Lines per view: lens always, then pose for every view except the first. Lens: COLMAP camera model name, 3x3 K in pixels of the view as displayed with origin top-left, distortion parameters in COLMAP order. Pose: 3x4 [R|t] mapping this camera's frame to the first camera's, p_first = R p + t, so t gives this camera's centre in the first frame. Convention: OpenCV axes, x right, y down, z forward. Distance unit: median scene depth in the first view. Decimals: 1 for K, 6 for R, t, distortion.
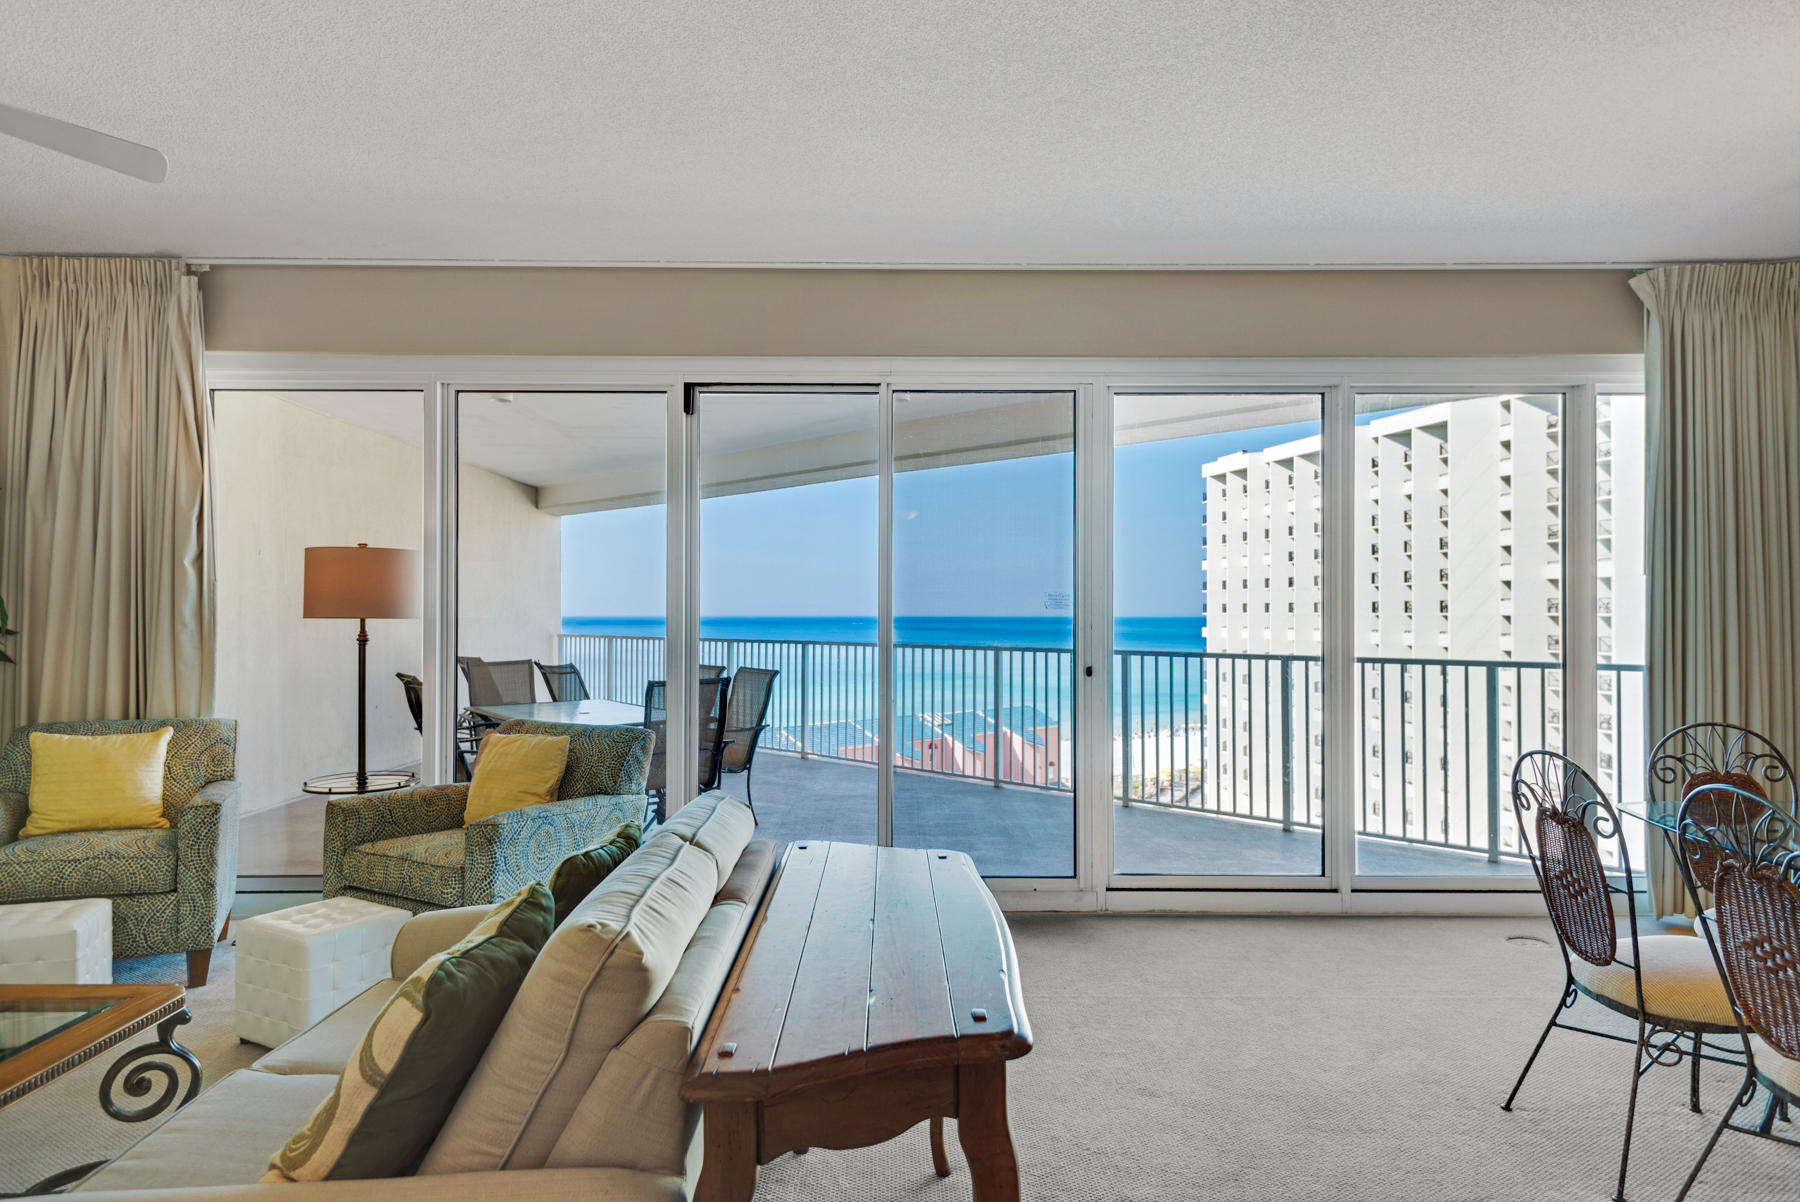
lens RADIAL K [[1085.3, 0, 893.9], [0, 1085.3, 603.8], [0, 0, 1]] dist [0.015339, -0.006670]
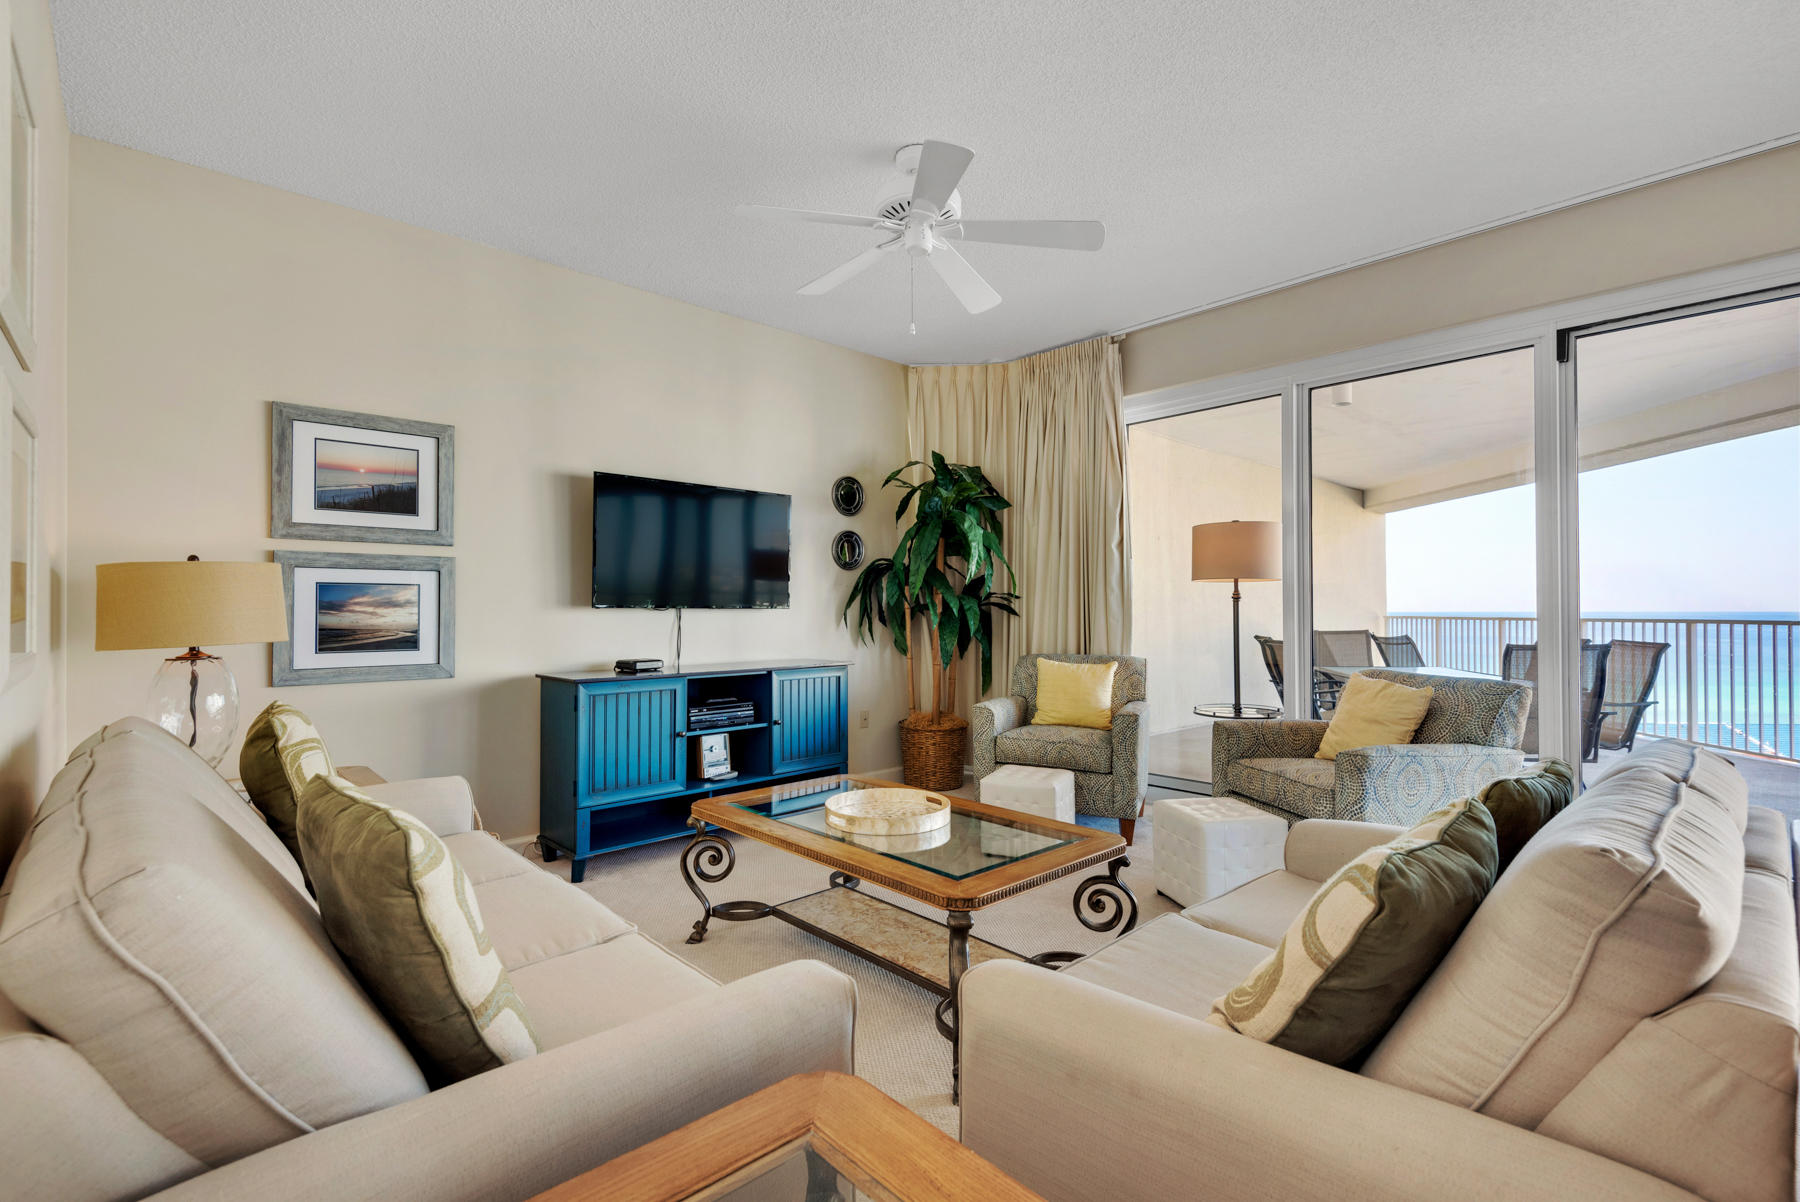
lens RADIAL K [[819.7, 0, 893.0], [0, 819.7, 595.2], [0, 0, 1]] dist [0.018520, -0.006019]
pose [[0.675756, -0.013707, -0.736998, -0.098488], [0.010139, 0.999905, -0.009301, 0.060551], [0.737055, -0.001187, 0.675831, 0.117651]]
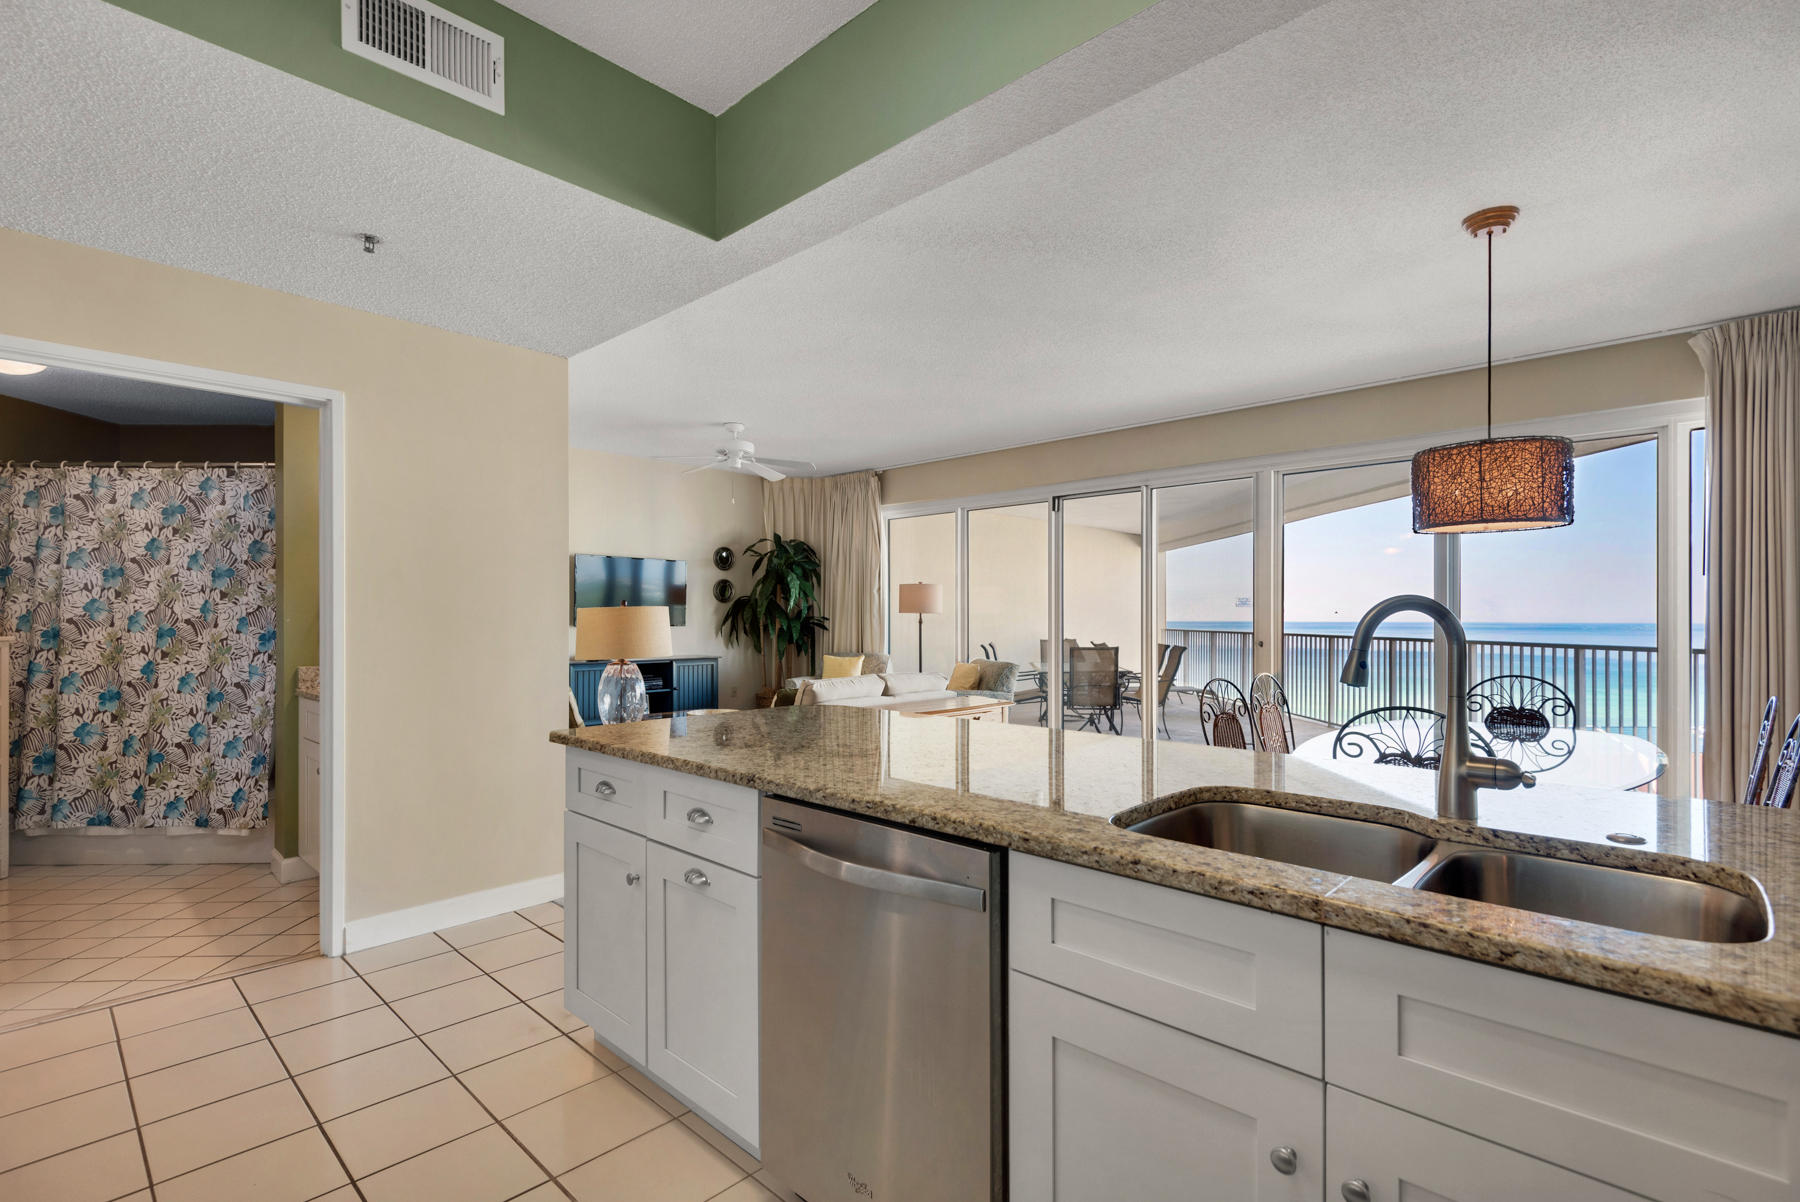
lens RADIAL K [[819.7, 0, 892.2], [0, 819.7, 617.8], [0, 0, 1]] dist [0.018520, -0.006019]
pose [[0.720209, 0.000699, -0.693756, 1.224444], [-0.001719, 0.999998, -0.000776, 0.042748], [0.693755, 0.001751, 0.720209, -0.574652]]
